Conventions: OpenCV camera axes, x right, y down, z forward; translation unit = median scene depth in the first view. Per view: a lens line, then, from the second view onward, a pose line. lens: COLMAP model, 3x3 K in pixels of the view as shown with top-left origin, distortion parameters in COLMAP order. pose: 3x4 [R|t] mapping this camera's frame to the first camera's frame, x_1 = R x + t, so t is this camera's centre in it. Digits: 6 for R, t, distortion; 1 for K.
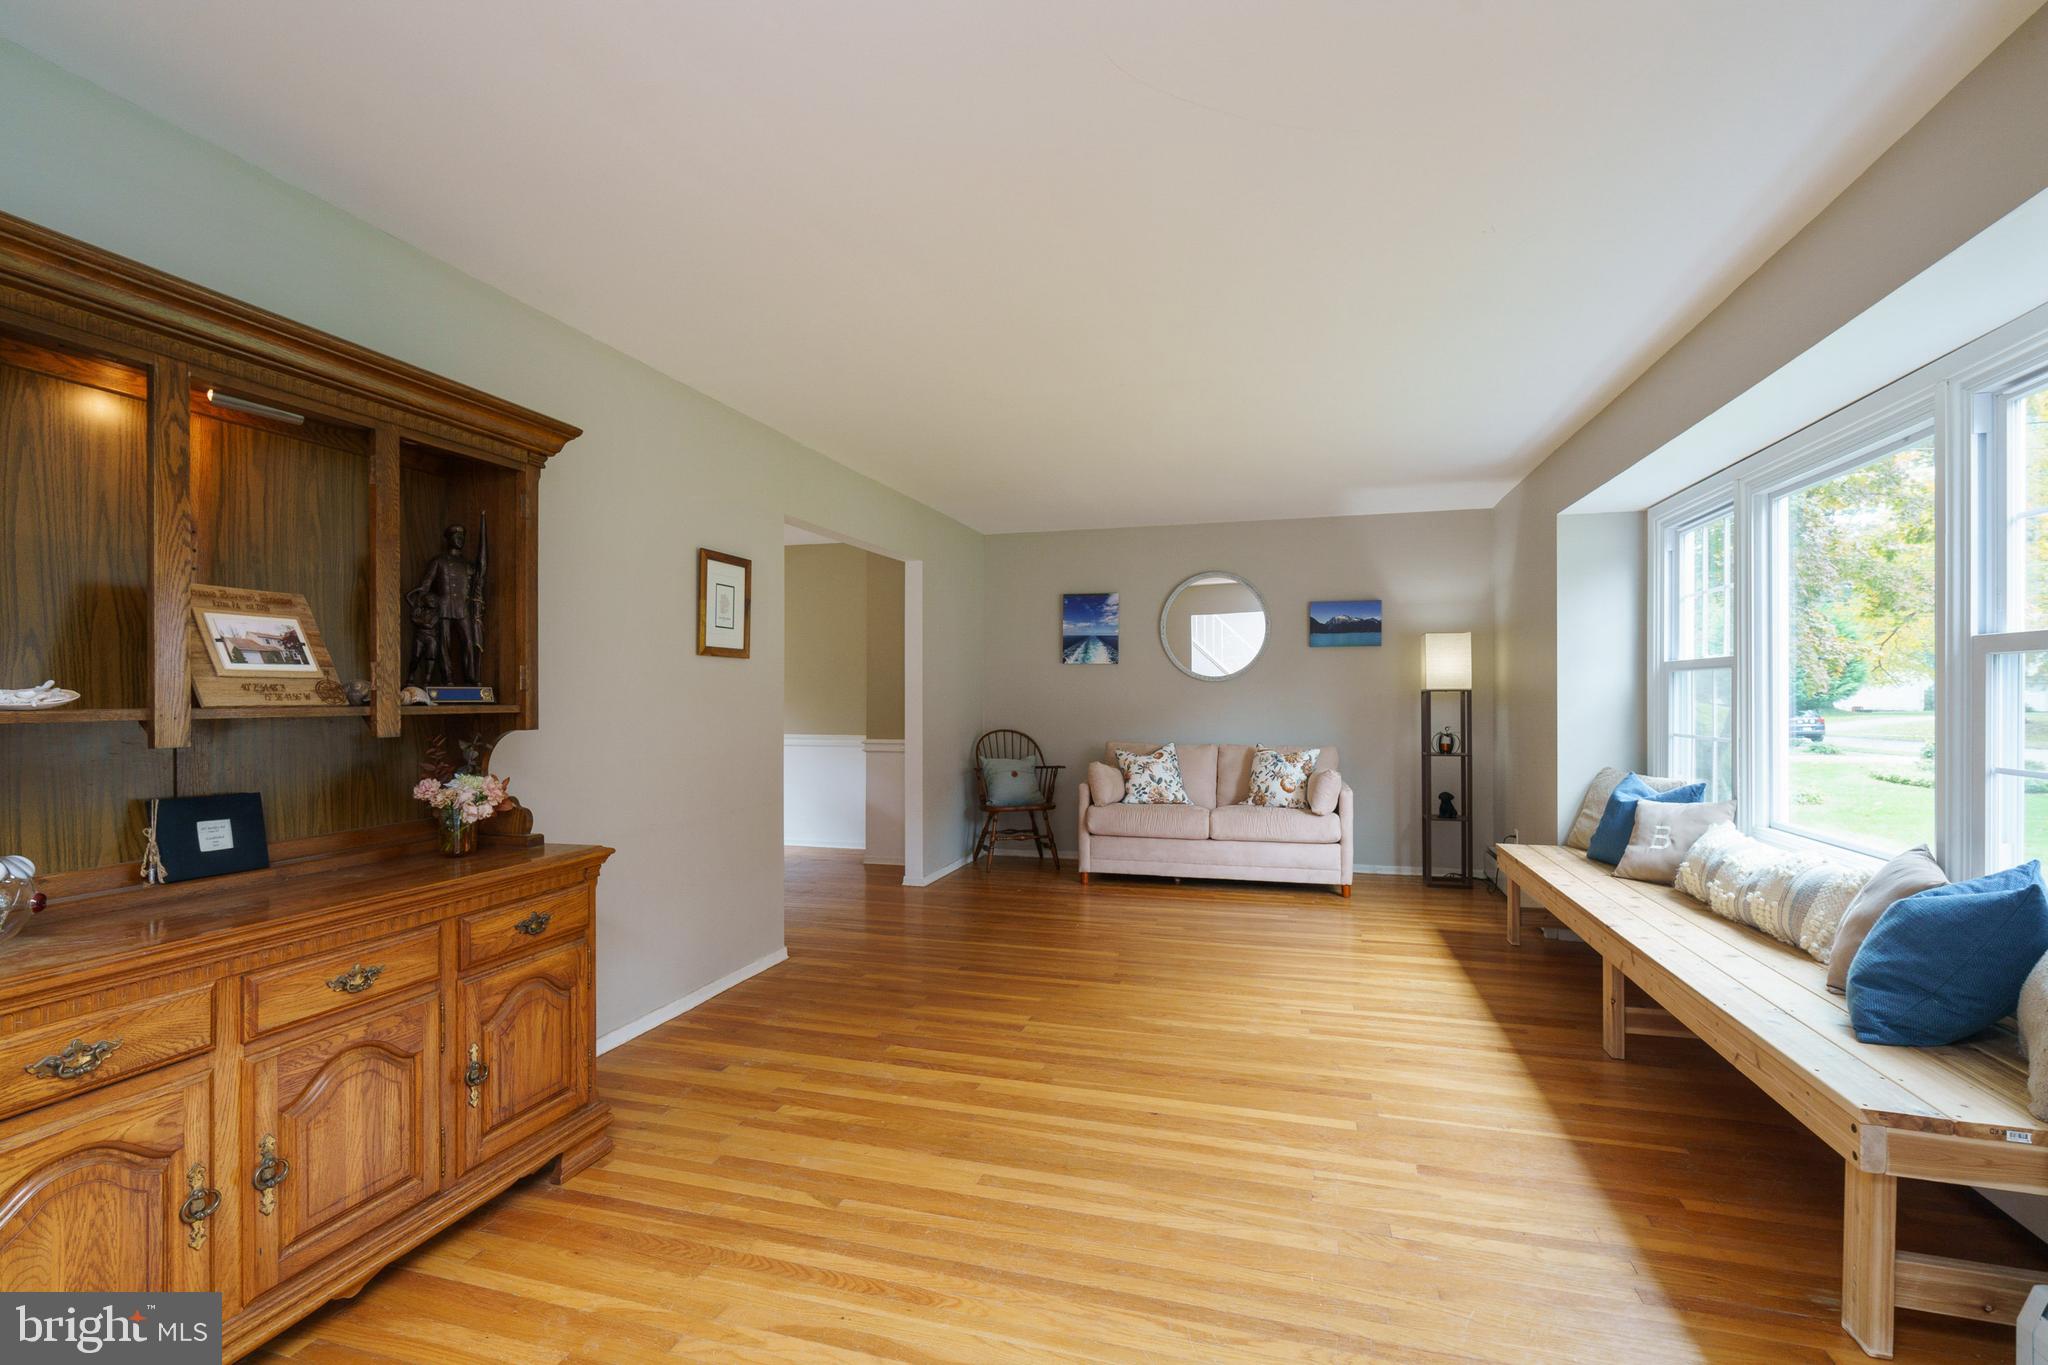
lens RADIAL K [[941.5, 0, 1020.9], [0, 941.5, 691.6], [0, 0, 1]] dist [0.001270, -0.001246]
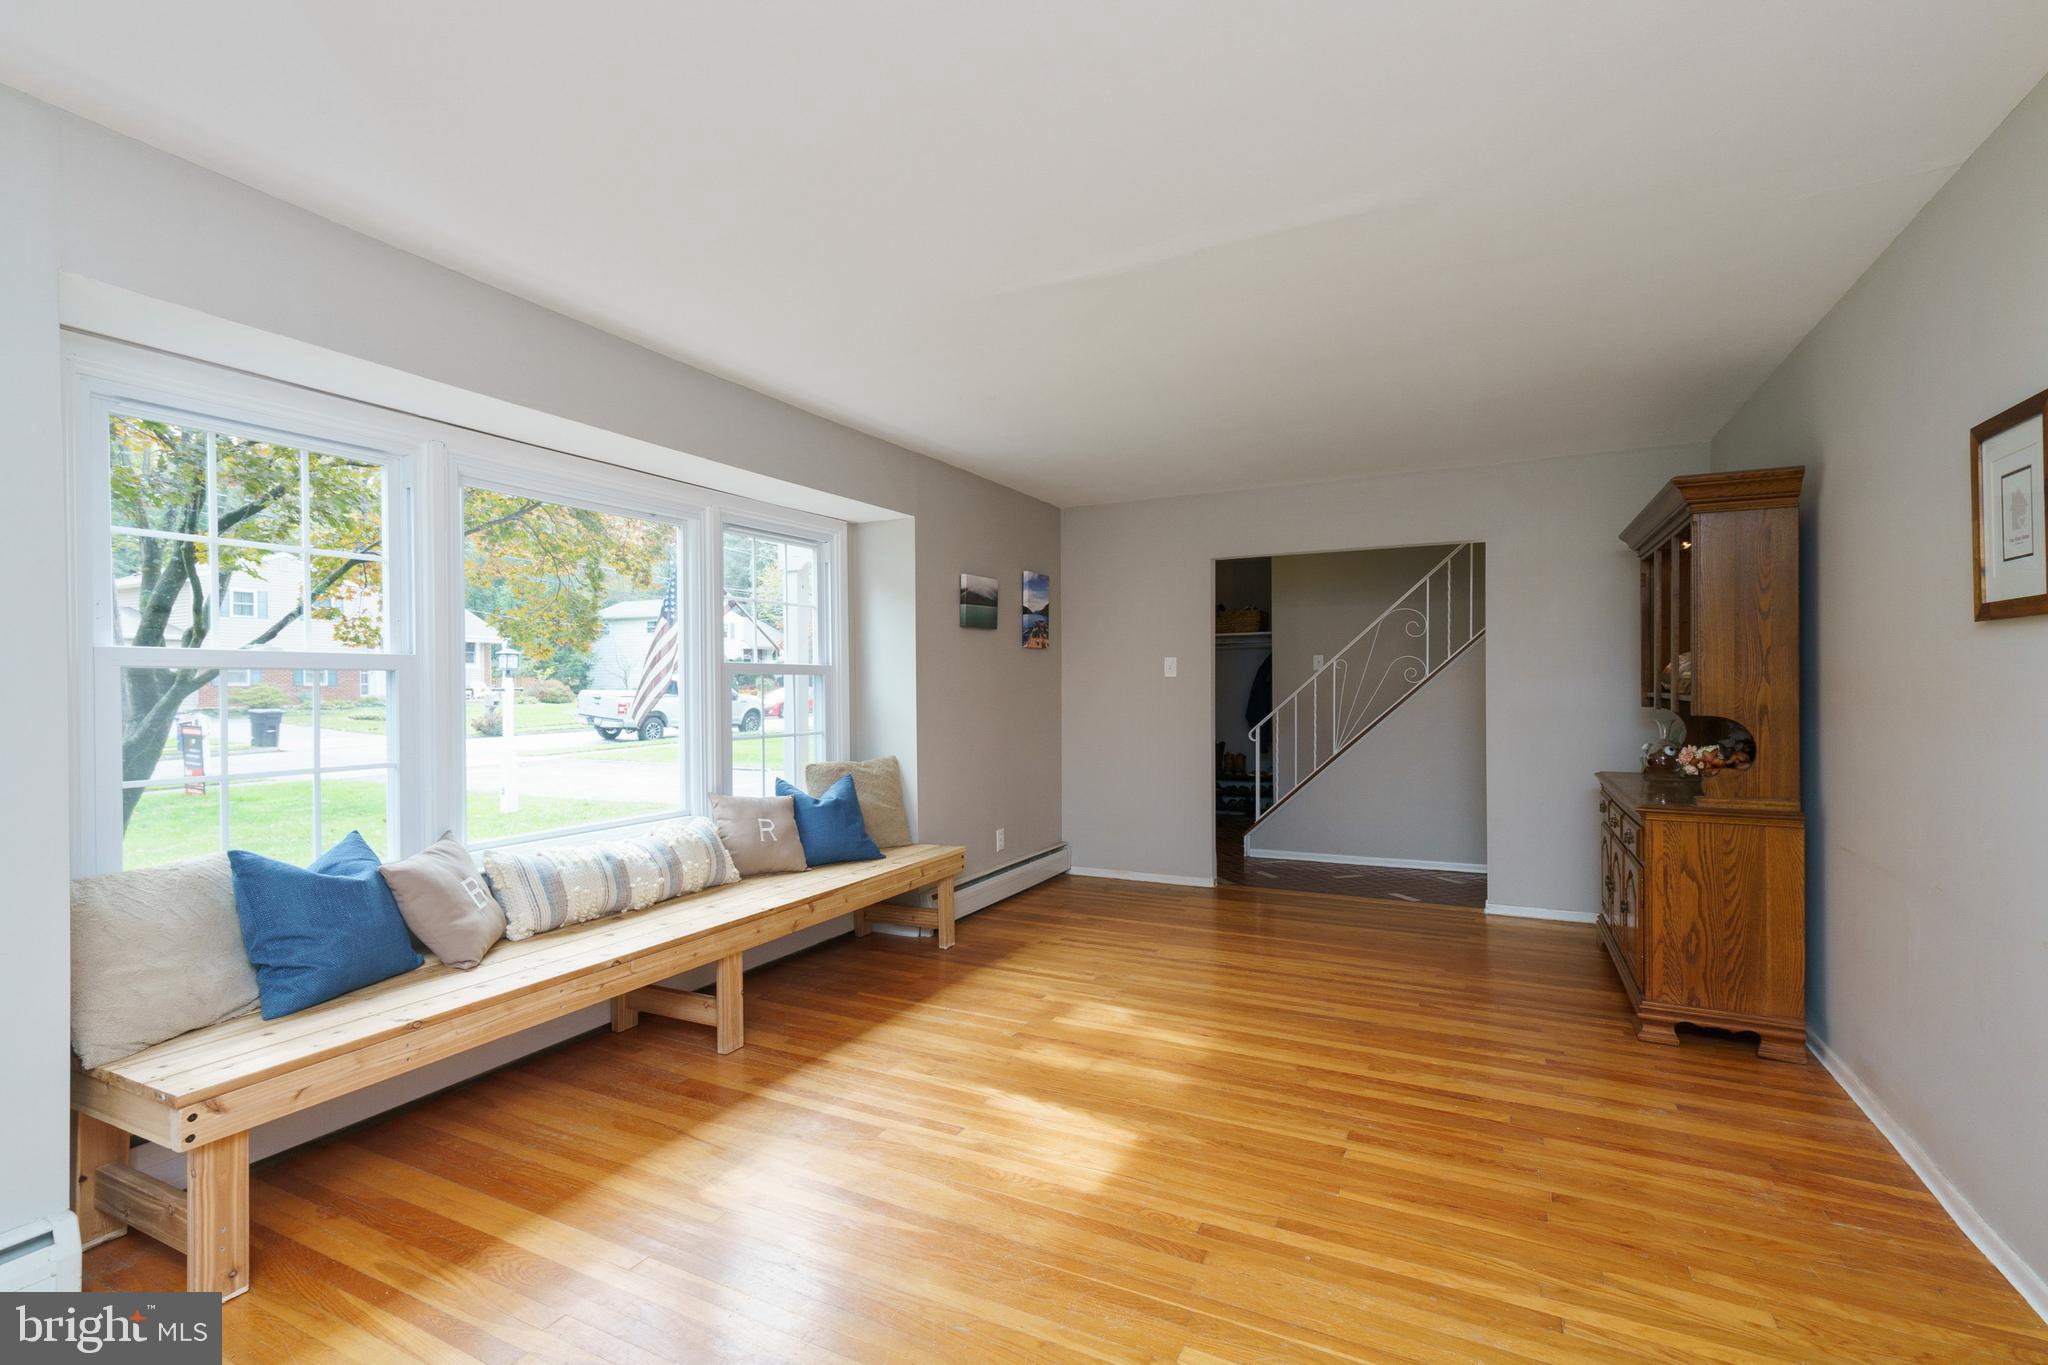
lens RADIAL K [[941.5, 0, 1024.8], [0, 941.5, 682.8], [0, 0, 1]] dist [0.001270, -0.001246]
pose [[-0.984158, 0.009665, 0.177030, 0.140515], [0.008511, 0.999937, -0.007274, -0.003064], [-0.177089, -0.005652, -0.984179, 2.094269]]
